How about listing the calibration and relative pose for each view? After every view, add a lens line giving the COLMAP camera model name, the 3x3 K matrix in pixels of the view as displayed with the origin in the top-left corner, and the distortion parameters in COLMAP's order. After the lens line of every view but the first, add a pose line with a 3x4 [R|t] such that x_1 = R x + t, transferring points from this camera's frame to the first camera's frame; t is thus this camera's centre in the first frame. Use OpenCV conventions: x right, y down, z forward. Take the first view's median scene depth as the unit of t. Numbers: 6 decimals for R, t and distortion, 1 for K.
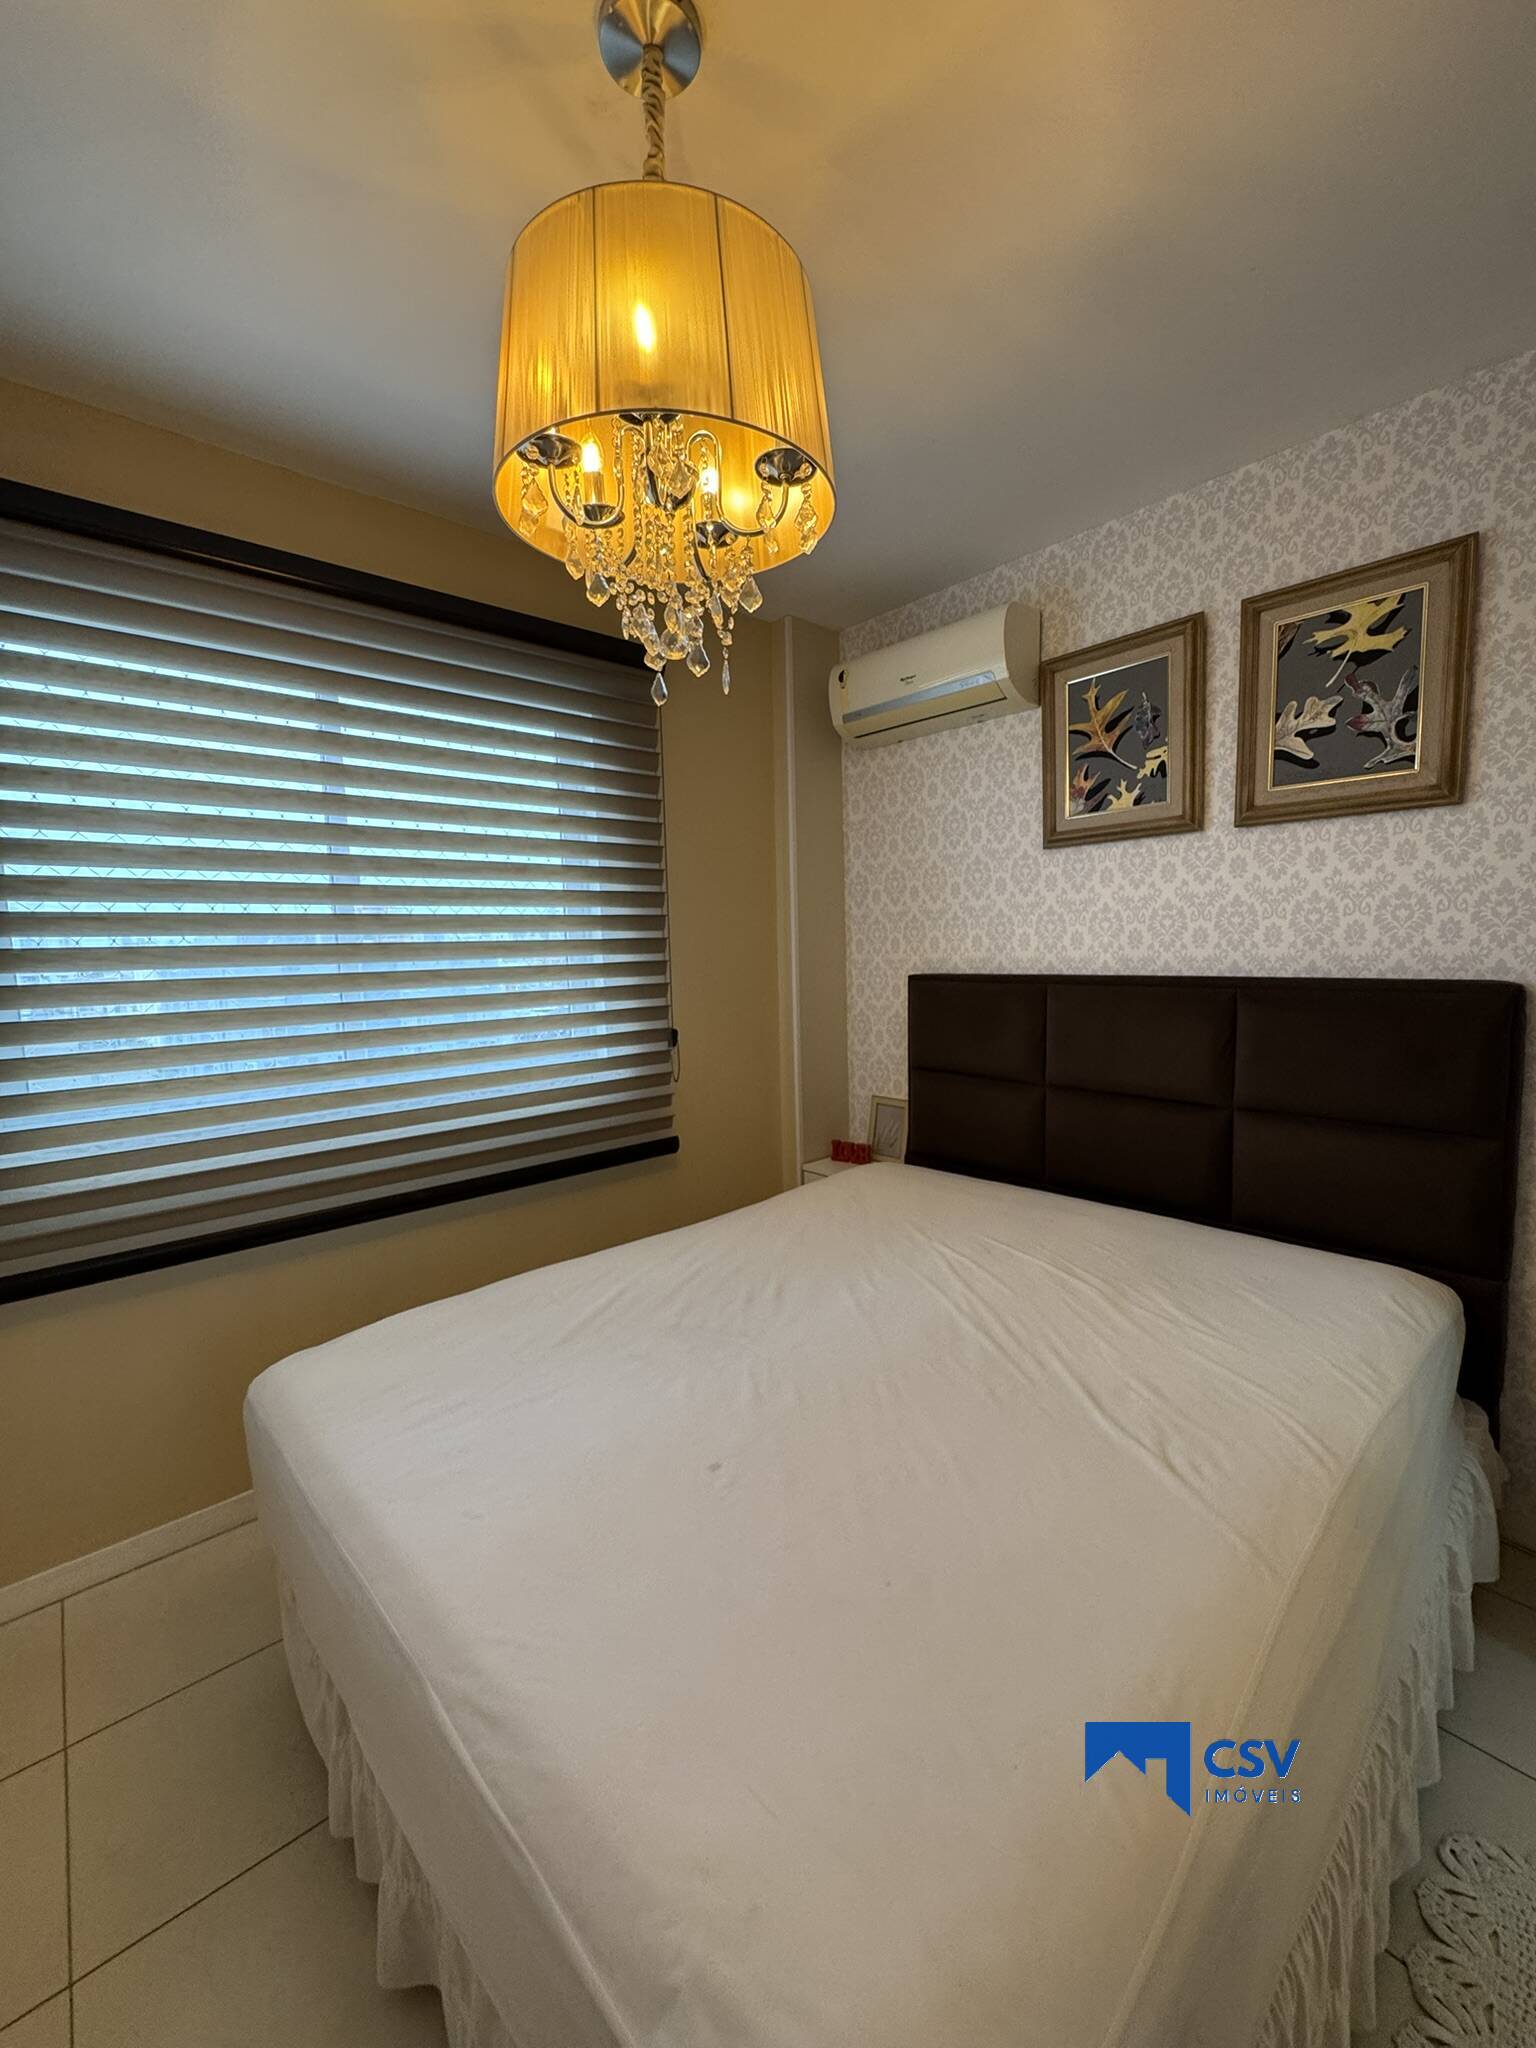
lens RADIAL K [[819.0, 0, 775.3], [0, 819.0, 1021.4], [0, 0, 1]] dist [-0.004521, 0.000634]
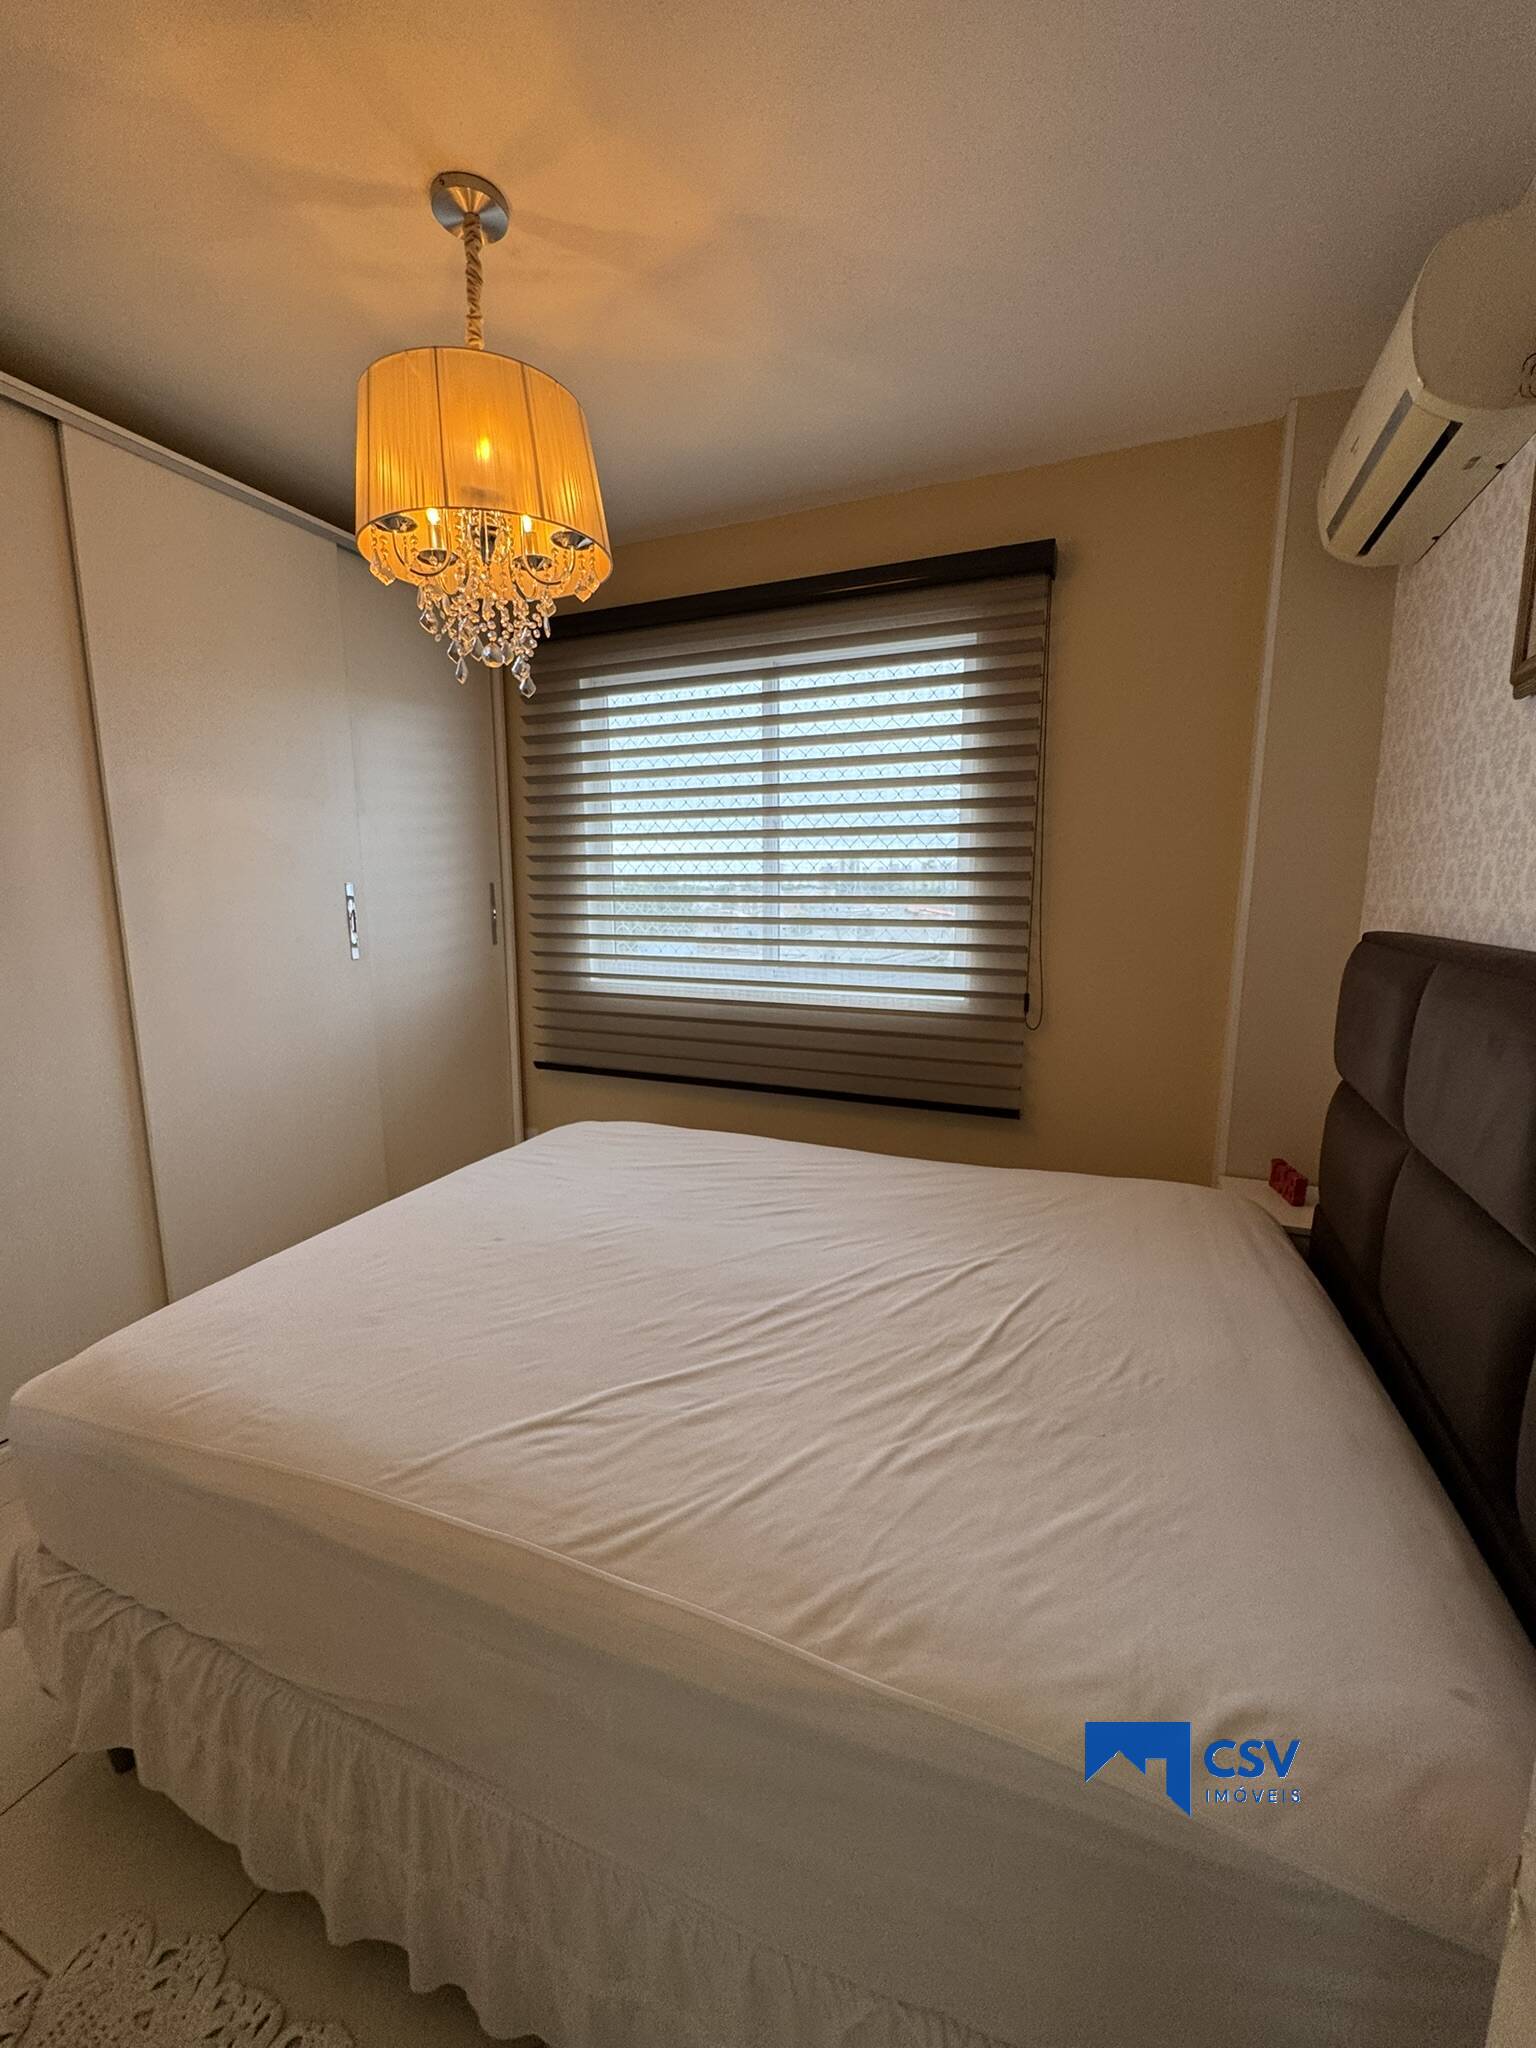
lens RADIAL K [[819.0, 0, 760.3], [0, 819.0, 1011.2], [0, 0, 1]] dist [-0.004521, 0.000634]
pose [[0.417716, 0.159539, -0.894461, 0.713555], [-0.094813, 0.986742, 0.131721, -0.045747], [0.903617, 0.029785, 0.427305, 0.417500]]
